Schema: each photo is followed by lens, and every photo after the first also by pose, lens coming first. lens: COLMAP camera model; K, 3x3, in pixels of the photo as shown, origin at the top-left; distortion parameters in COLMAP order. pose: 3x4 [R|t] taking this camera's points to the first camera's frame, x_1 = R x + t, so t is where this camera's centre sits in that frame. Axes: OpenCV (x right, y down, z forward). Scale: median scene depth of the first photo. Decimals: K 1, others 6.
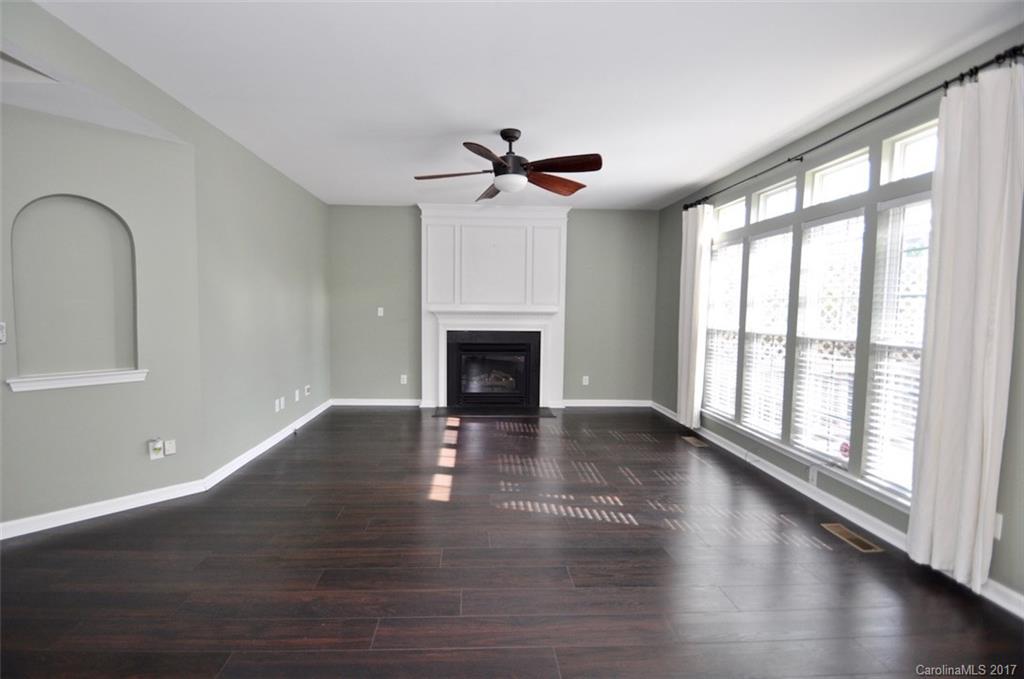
lens RADIAL K [[449.4, 0, 489.6], [0, 449.4, 338.7], [0, 0, 1]] dist [0.017259, -0.018409]
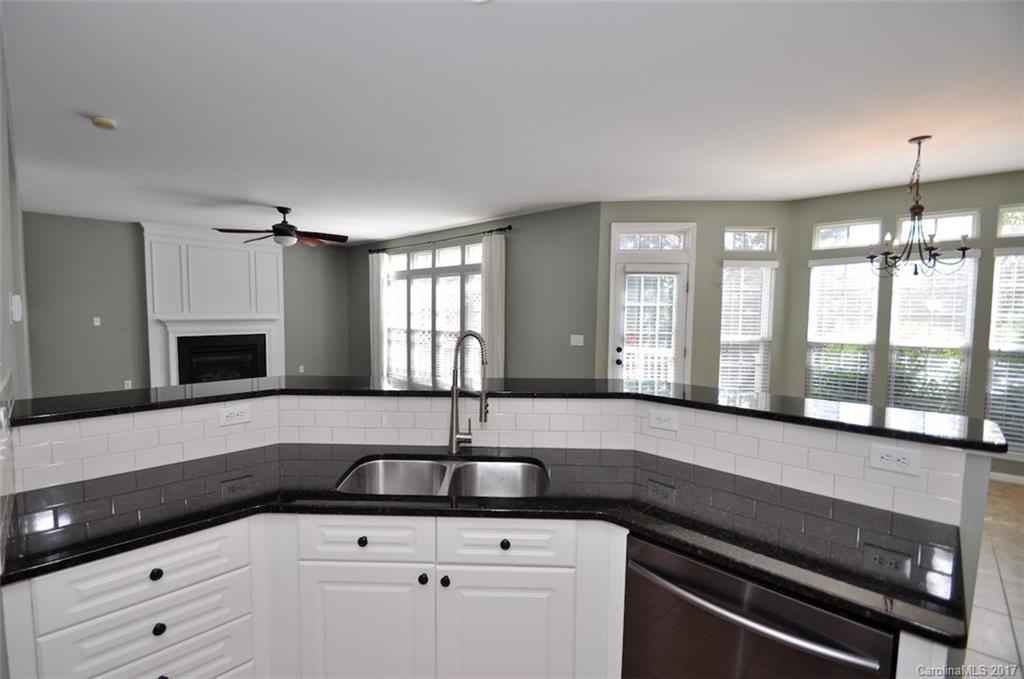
lens RADIAL K [[449.4, 0, 489.6], [0, 449.4, 338.7], [0, 0, 1]] dist [0.017259, -0.018409]
pose [[0.722114, -0.050095, 0.689958, -0.385152], [0.048190, 0.998594, 0.022068, -0.000877], [-0.690094, 0.017314, 0.723513, -0.445797]]
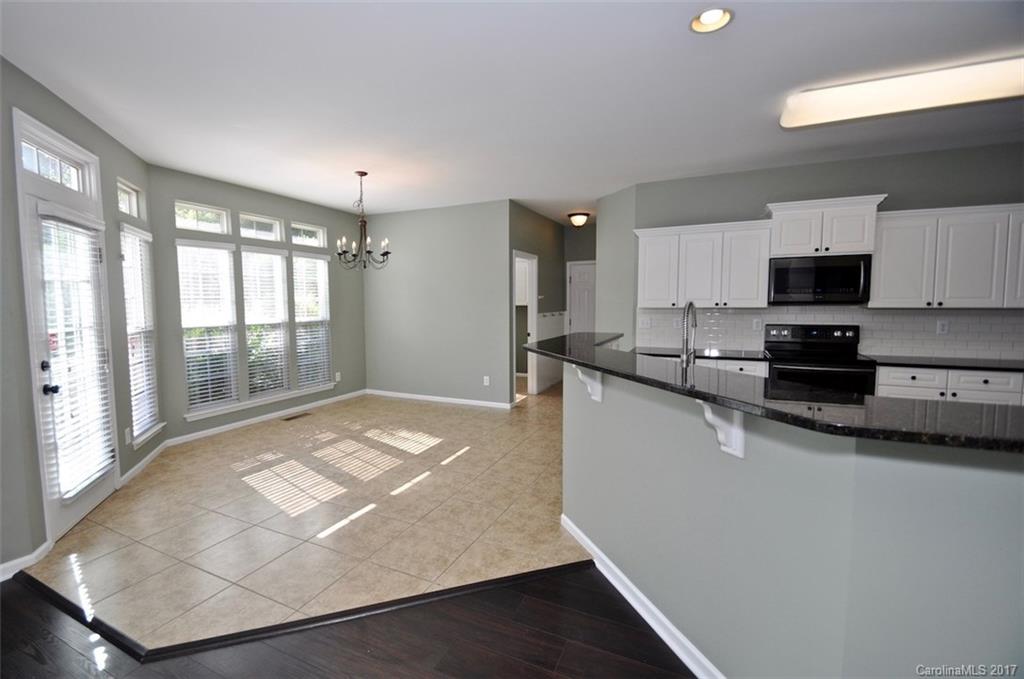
lens RADIAL K [[449.4, 0, 489.6], [0, 449.4, 338.7], [0, 0, 1]] dist [0.017259, -0.018409]
pose [[-0.882054, -0.043439, 0.469142, -0.164008], [0.028341, 0.989046, 0.144863, -0.032452], [-0.470295, 0.141073, -0.871160, 0.318577]]
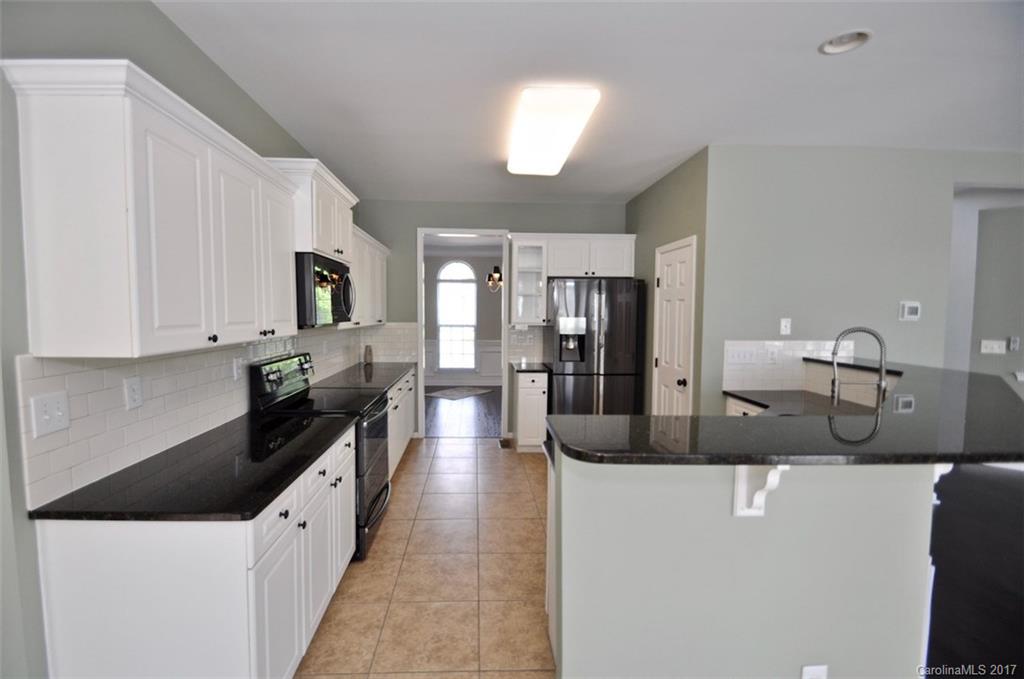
lens RADIAL K [[449.4, 0, 489.6], [0, 449.4, 338.7], [0, 0, 1]] dist [0.017259, -0.018409]
pose [[-0.013883, 0.051721, -0.998565, 0.298888], [-0.070265, 0.996142, 0.052572, 0.010418], [0.997432, 0.070894, -0.010195, -0.494254]]
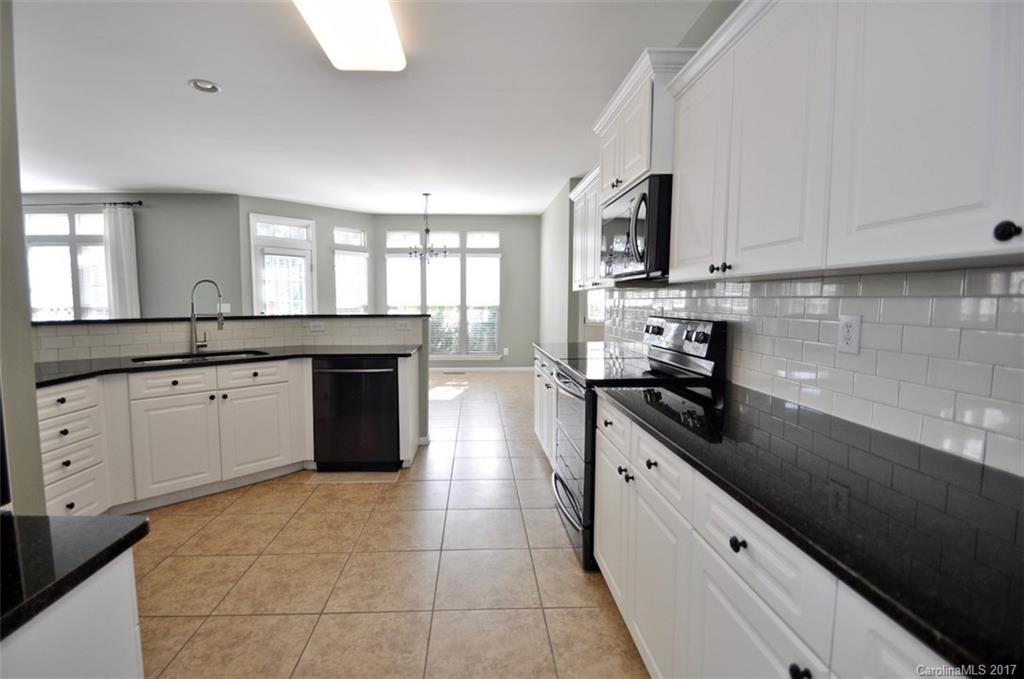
lens RADIAL K [[449.4, 0, 489.6], [0, 449.4, 338.7], [0, 0, 1]] dist [0.017259, -0.018409]
pose [[-0.005307, -0.097717, 0.995200, -0.791680], [0.067667, 0.992898, 0.097852, 0.049581], [-0.997694, 0.067861, 0.001343, -0.564552]]
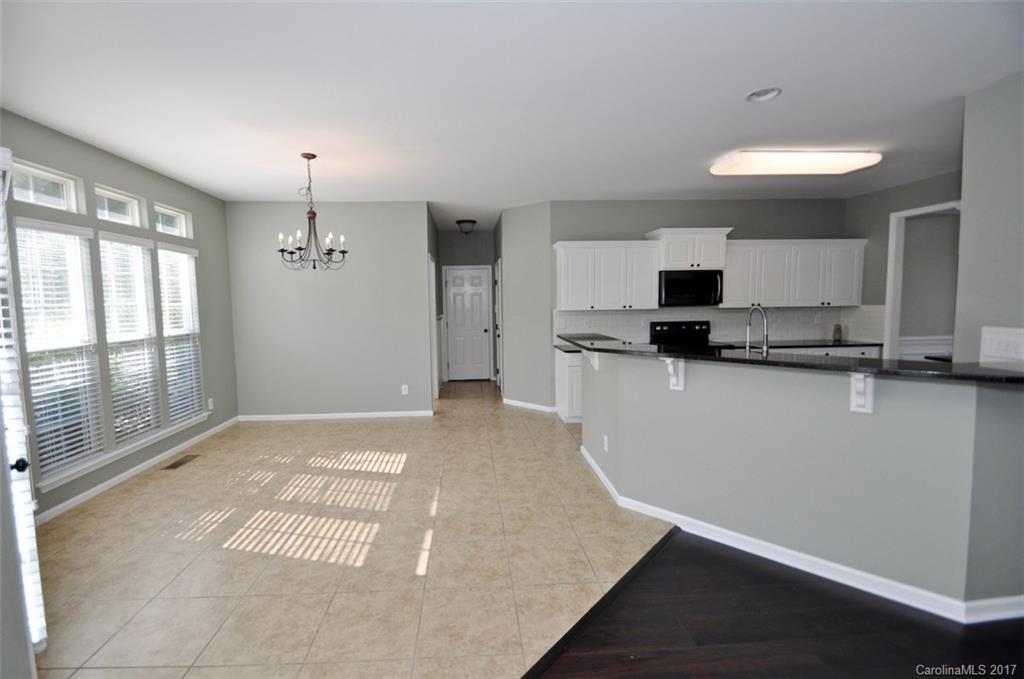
lens RADIAL K [[449.4, 0, 489.6], [0, 449.4, 338.7], [0, 0, 1]] dist [0.017259, -0.018409]
pose [[-0.999894, 0.005139, -0.013632, 0.218723], [0.003063, 0.988961, 0.148141, -0.044199], [0.014243, 0.148084, -0.988872, 0.409363]]
